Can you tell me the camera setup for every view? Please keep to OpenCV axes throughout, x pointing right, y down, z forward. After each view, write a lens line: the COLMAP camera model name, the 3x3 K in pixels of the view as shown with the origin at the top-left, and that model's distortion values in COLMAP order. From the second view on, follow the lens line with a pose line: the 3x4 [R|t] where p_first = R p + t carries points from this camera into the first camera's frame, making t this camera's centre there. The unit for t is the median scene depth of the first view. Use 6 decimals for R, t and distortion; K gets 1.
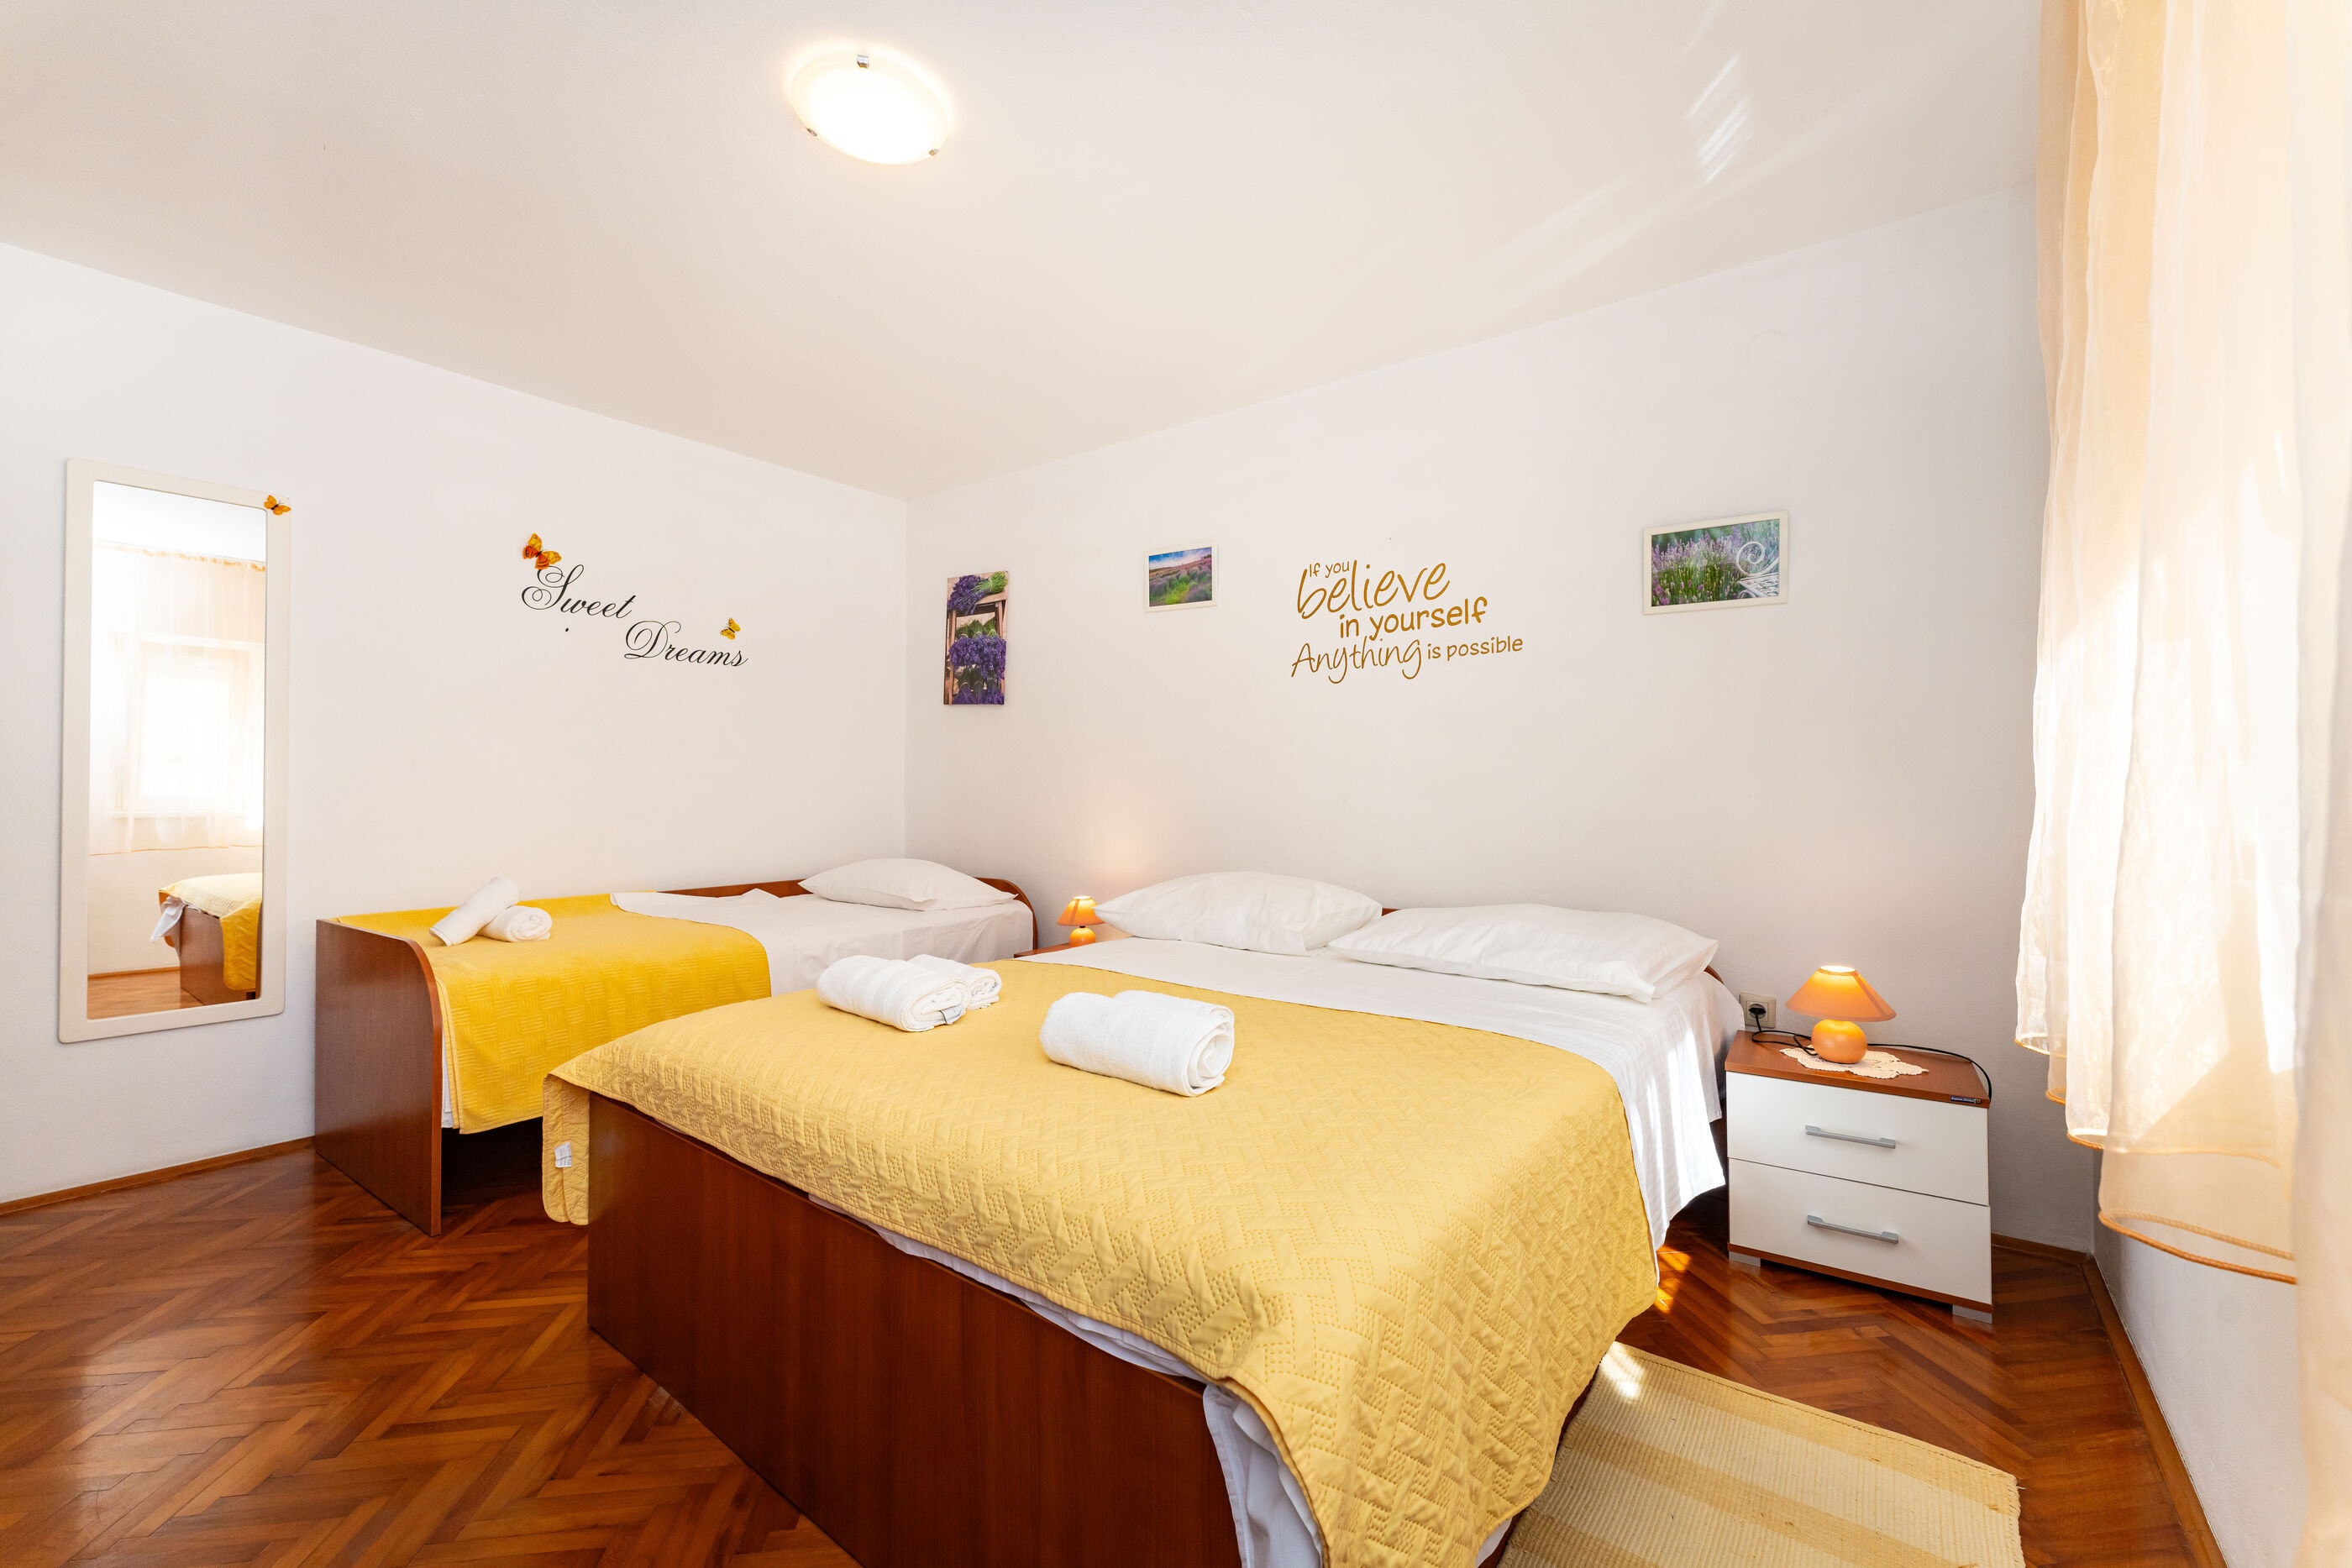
lens RADIAL K [[946.7, 0, 1181.4], [0, 946.7, 780.9], [0, 0, 1]] dist [0.004218, -0.001362]
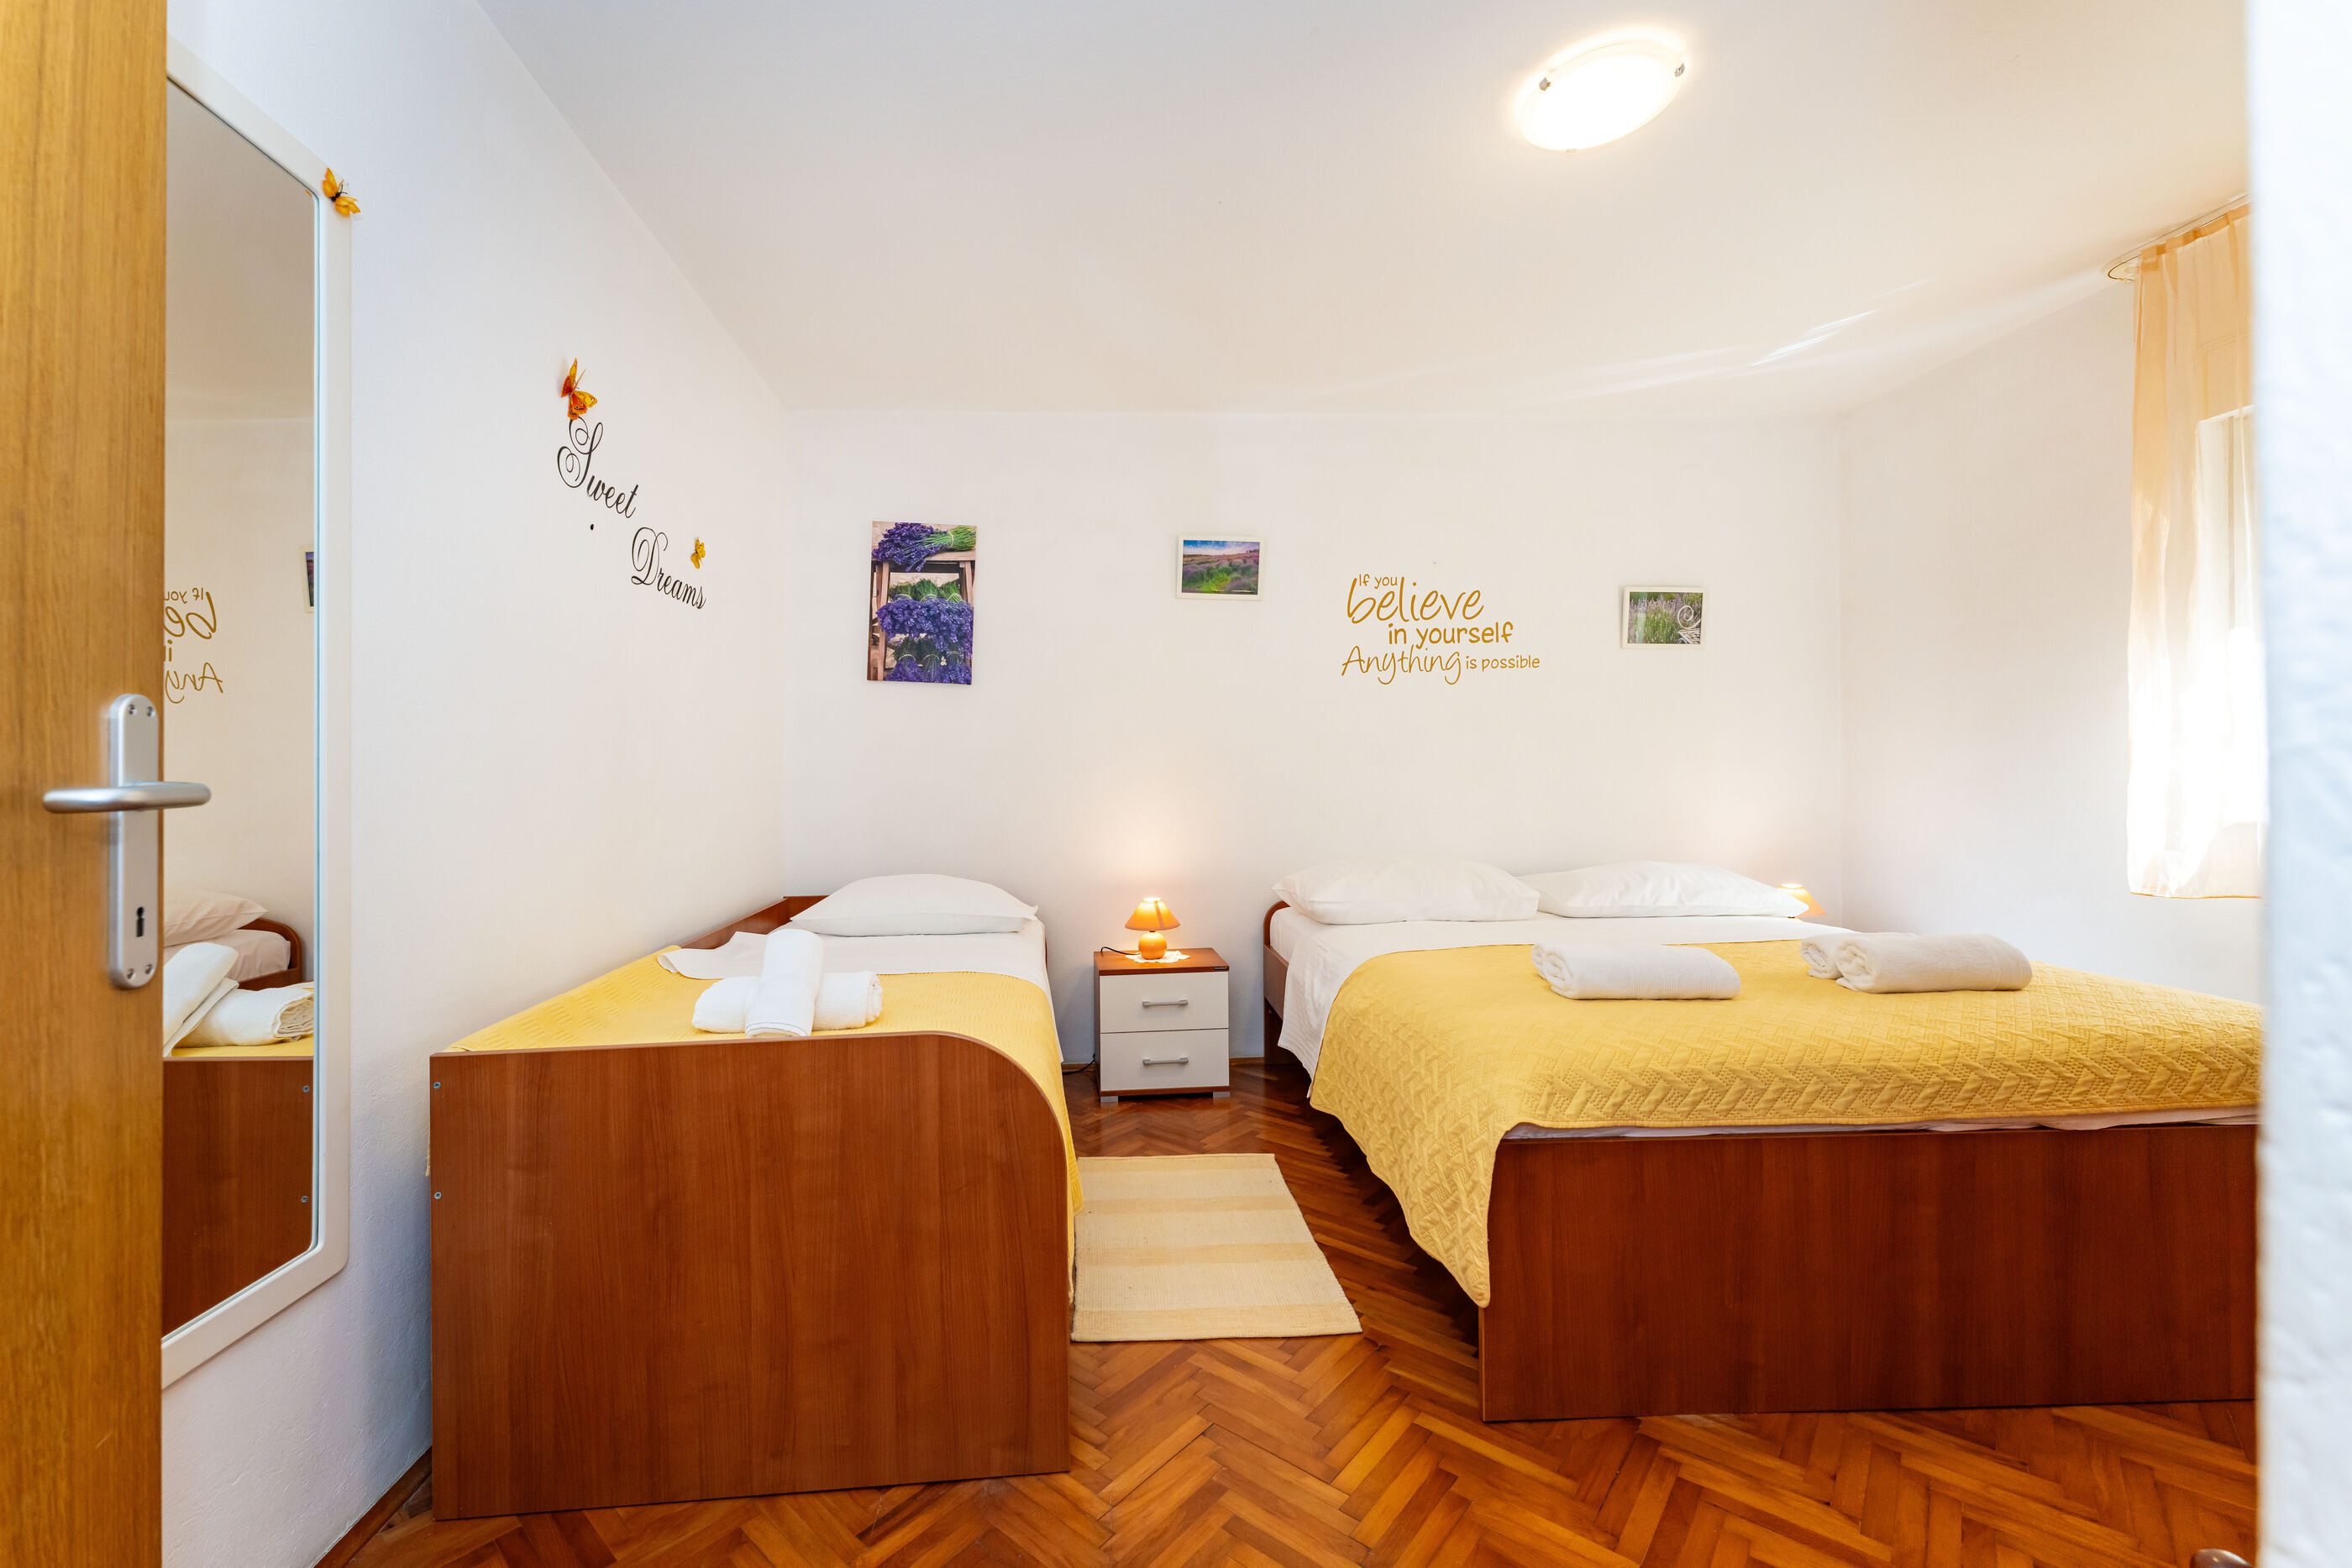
lens RADIAL K [[946.7, 0, 1199.3], [0, 946.7, 779.1], [0, 0, 1]] dist [0.004218, -0.001362]
pose [[0.765110, -0.010114, 0.643820, -0.717916], [0.009966, 0.999943, 0.003865, 0.002798], [-0.643822, 0.003459, 0.765167, 0.280517]]
